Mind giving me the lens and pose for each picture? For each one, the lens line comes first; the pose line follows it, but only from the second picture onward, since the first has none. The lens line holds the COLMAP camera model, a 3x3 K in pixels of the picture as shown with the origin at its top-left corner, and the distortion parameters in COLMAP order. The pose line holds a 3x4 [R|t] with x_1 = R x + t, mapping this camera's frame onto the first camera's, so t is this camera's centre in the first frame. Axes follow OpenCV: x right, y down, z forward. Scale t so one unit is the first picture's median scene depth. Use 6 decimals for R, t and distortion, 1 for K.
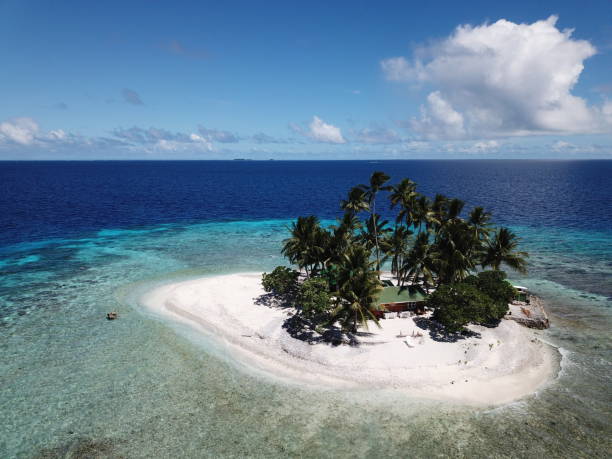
lens RADIAL K [[464.5, 0, 302.0], [0, 464.5, 225.1], [0, 0, 1]] dist [-0.054867, -0.011962]
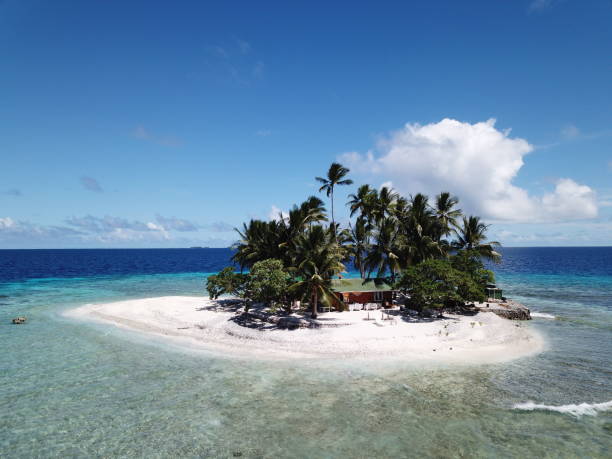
lens RADIAL K [[464.5, 0, 309.8], [0, 464.5, 225.7], [0, 0, 1]] dist [-0.054867, -0.011962]
pose [[0.994438, 0.005980, 0.105157, 0.012717], [0.014462, 0.981179, -0.192559, 0.184964], [-0.104330, 0.193009, 0.975635, 0.116870]]
